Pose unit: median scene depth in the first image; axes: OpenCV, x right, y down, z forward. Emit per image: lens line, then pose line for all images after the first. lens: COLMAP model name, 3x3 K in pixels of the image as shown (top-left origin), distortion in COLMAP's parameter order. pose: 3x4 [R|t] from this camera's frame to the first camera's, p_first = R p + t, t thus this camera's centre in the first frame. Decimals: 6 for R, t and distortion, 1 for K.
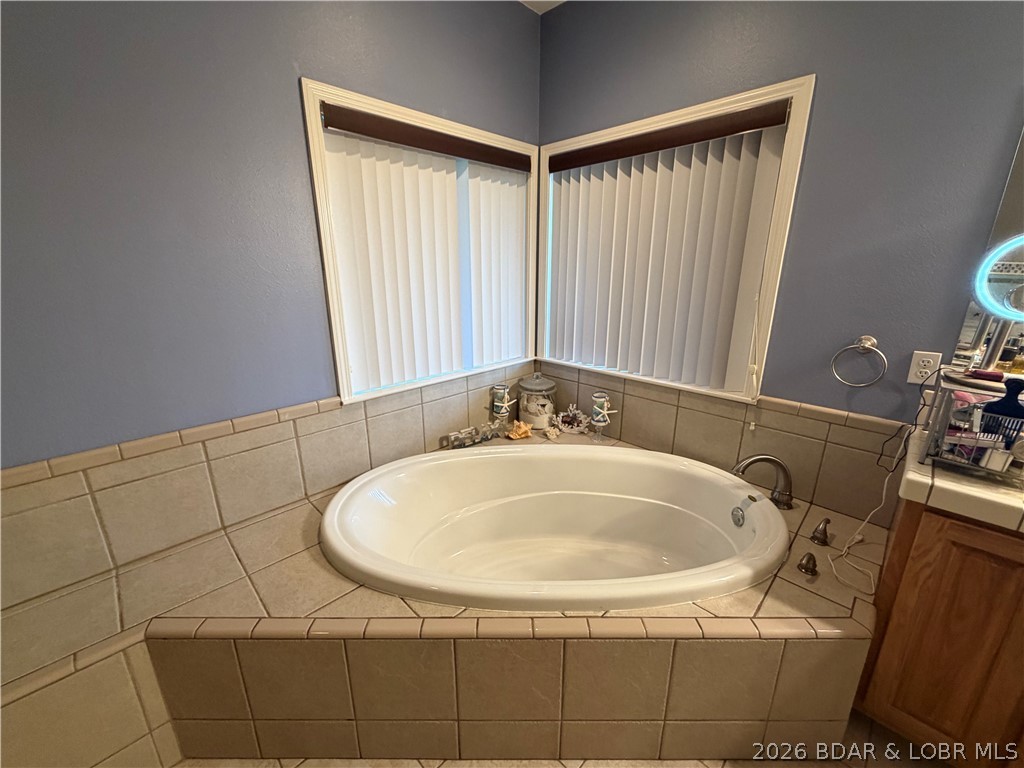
lens RADIAL K [[407.6, 0, 506.9], [0, 407.6, 383.2], [0, 0, 1]] dist [0.000843, -0.000099]
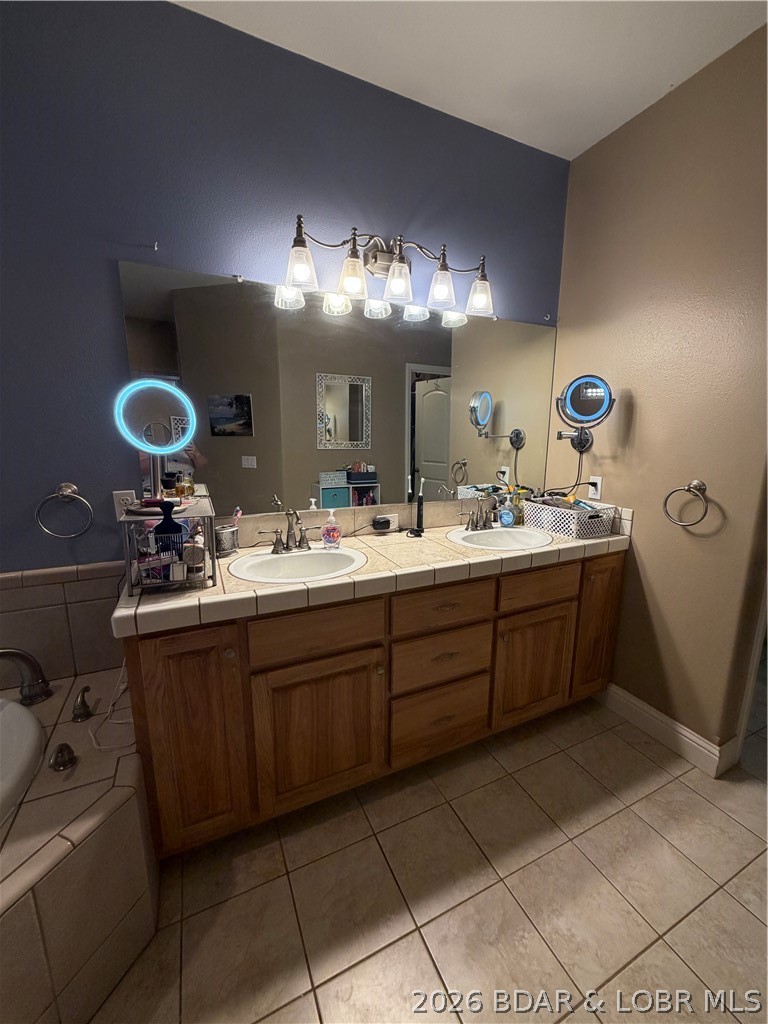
lens RADIAL K [[407.6, 0, 382.2], [0, 407.6, 511.6], [0, 0, 1]] dist [0.000843, -0.000099]
pose [[0.337213, -0.181950, 0.923678, 0.256374], [0.254272, 0.962284, 0.096727, 0.042990], [-0.906440, 0.202248, 0.370759, 0.003113]]
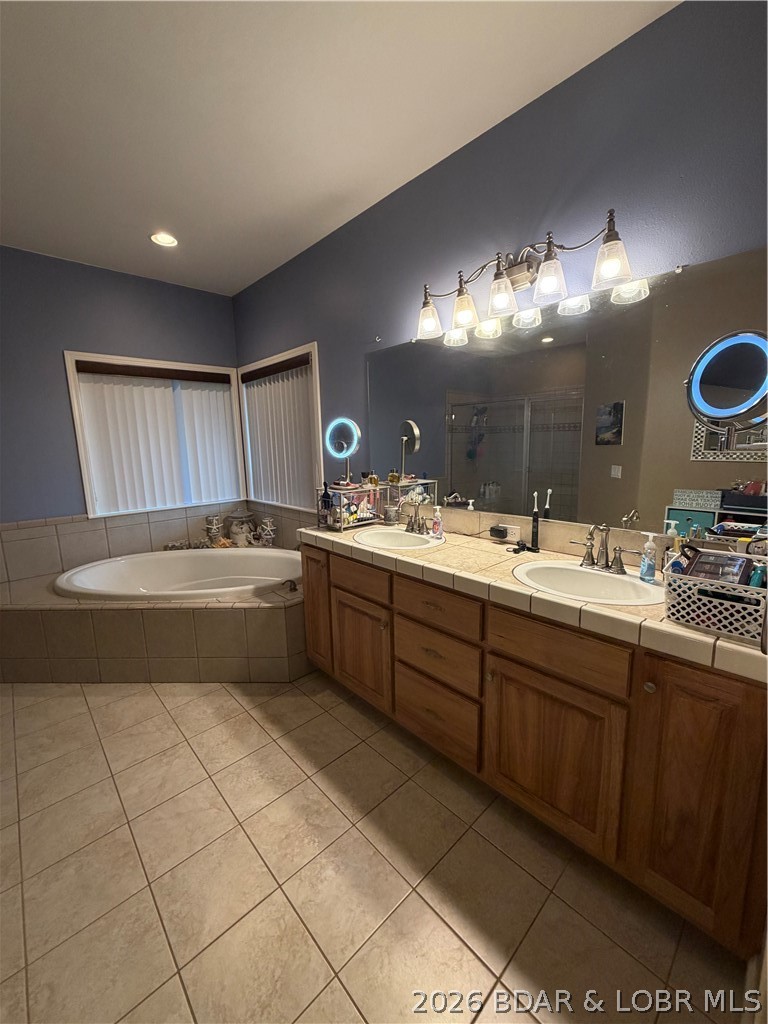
lens RADIAL K [[407.6, 0, 385.9], [0, 407.6, 514.0], [0, 0, 1]] dist [0.000843, -0.000099]
pose [[0.999244, -0.015998, -0.035431, 1.152865], [0.012146, 0.994250, -0.106392, 0.288264], [0.036929, 0.105882, 0.993693, -0.861161]]
